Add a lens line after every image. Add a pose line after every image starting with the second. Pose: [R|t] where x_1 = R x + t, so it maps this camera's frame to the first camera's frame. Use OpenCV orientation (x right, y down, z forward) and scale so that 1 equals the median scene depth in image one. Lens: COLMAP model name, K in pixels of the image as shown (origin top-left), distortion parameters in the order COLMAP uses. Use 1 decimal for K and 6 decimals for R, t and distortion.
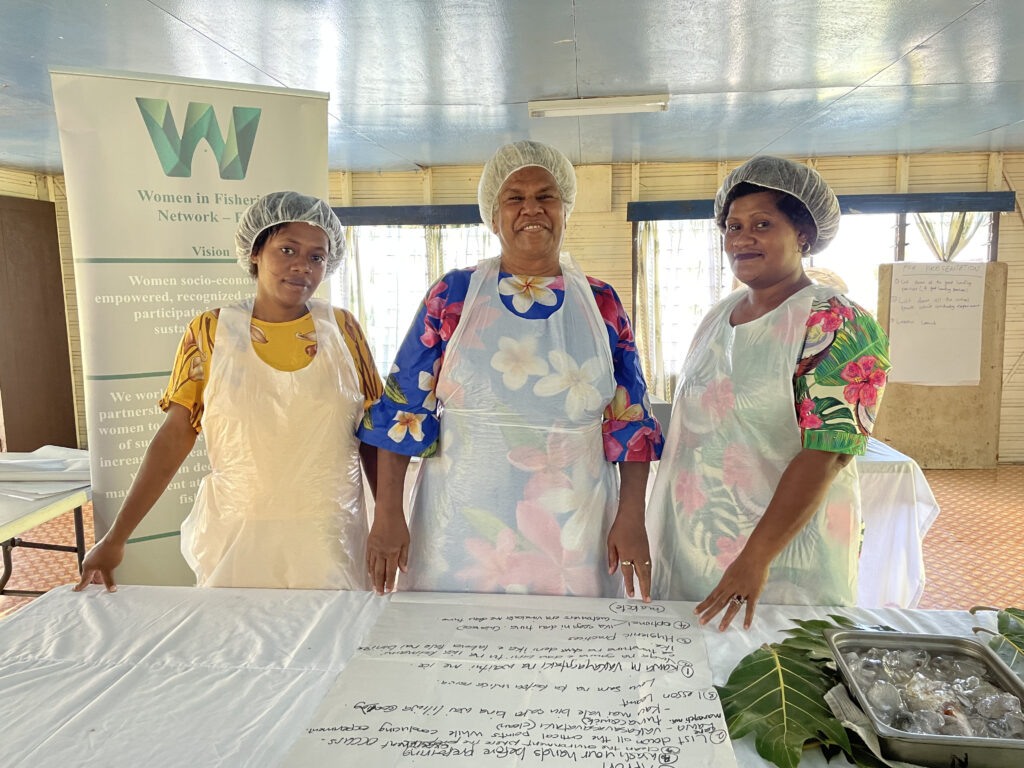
lens RADIAL K [[739.4, 0, 511.4], [0, 739.4, 370.9], [0, 0, 1]] dist [0.059605, -0.082448]
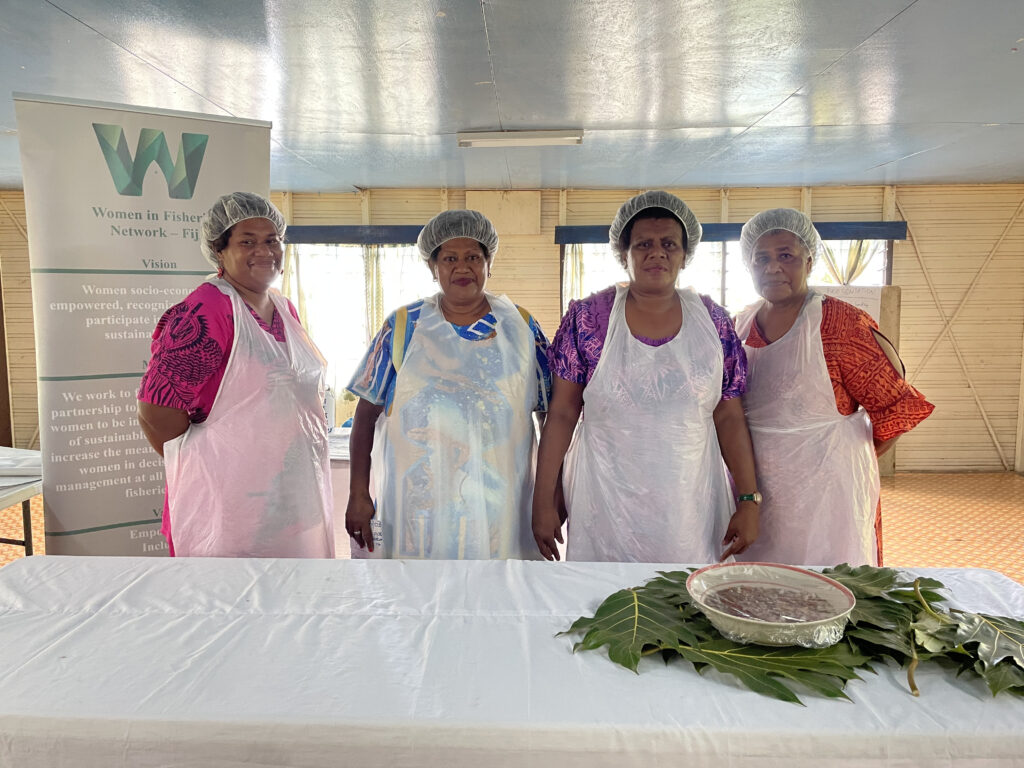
lens RADIAL K [[740.0, 0, 496.6], [0, 740.0, 370.7], [0, 0, 1]] dist [0.064540, -0.092345]
pose [[0.998364, 0.005207, 0.056941, 0.026844], [-0.003522, 0.999554, -0.029645, 0.025494], [-0.057070, 0.029396, 0.997937, -0.110278]]
